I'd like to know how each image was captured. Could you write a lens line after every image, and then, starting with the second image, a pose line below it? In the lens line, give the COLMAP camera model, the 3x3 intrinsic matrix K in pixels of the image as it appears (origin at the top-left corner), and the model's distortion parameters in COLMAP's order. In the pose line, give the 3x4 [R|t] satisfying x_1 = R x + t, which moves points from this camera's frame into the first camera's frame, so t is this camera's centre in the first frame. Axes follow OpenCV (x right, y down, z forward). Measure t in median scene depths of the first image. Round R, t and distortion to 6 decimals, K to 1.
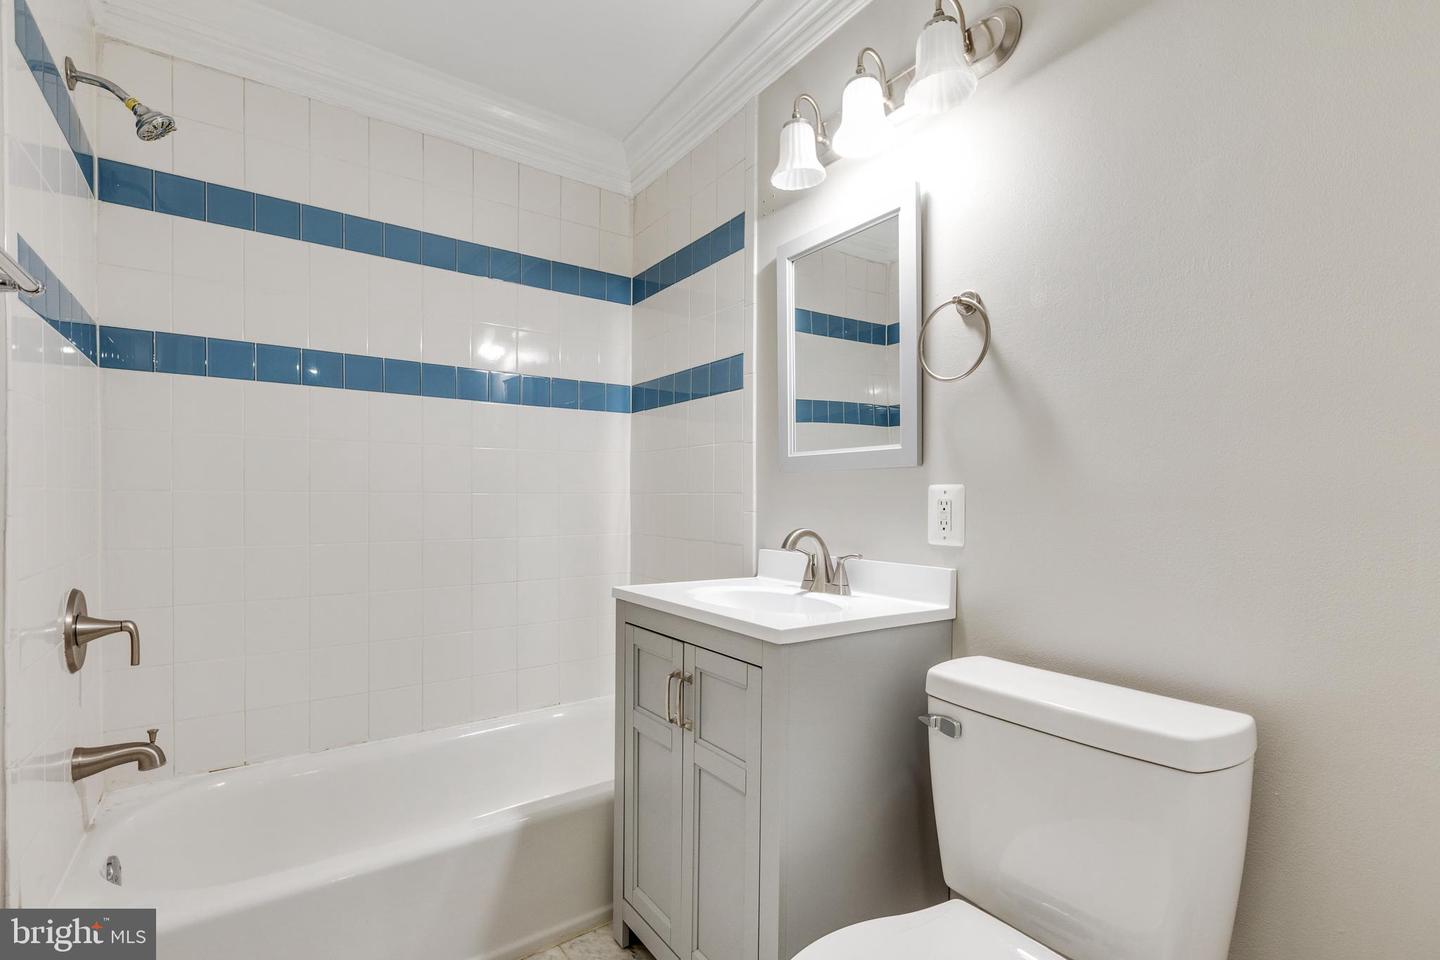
lens RADIAL K [[647.8, 0, 718.1], [0, 647.8, 491.3], [0, 0, 1]] dist [0.002320, 0.000336]
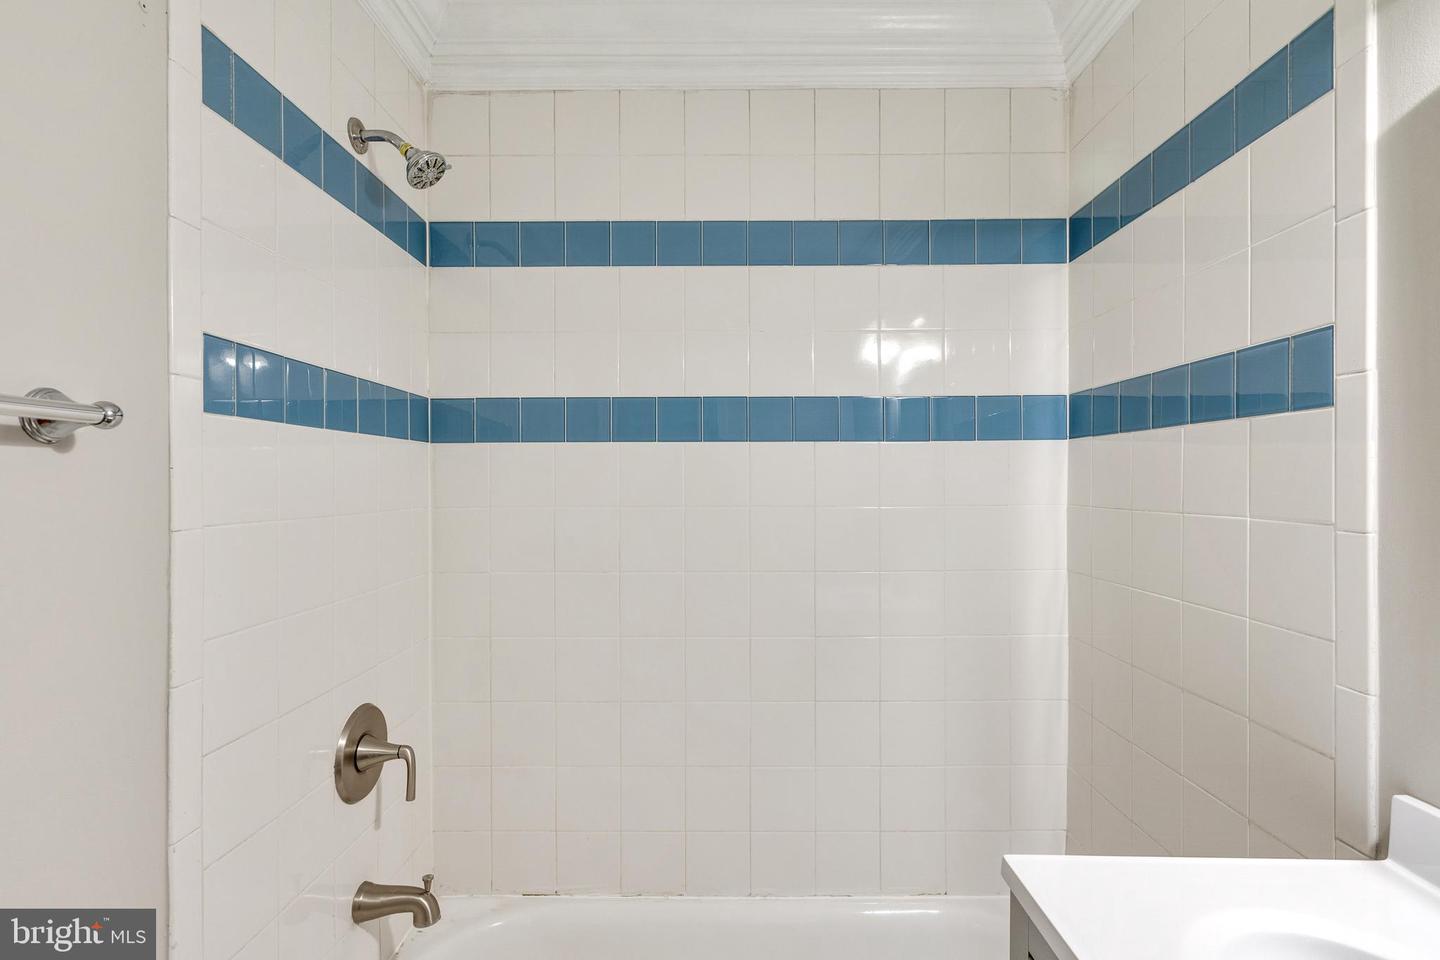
lens RADIAL K [[688.8, 0, 708.4], [0, 688.8, 480.2], [0, 0, 1]] dist [0.001779, -0.001943]
pose [[0.800998, -0.005888, -0.598638, -0.022507], [0.005687, 0.999981, -0.002226, -0.109455], [0.598640, -0.001622, 0.801017, 0.365457]]
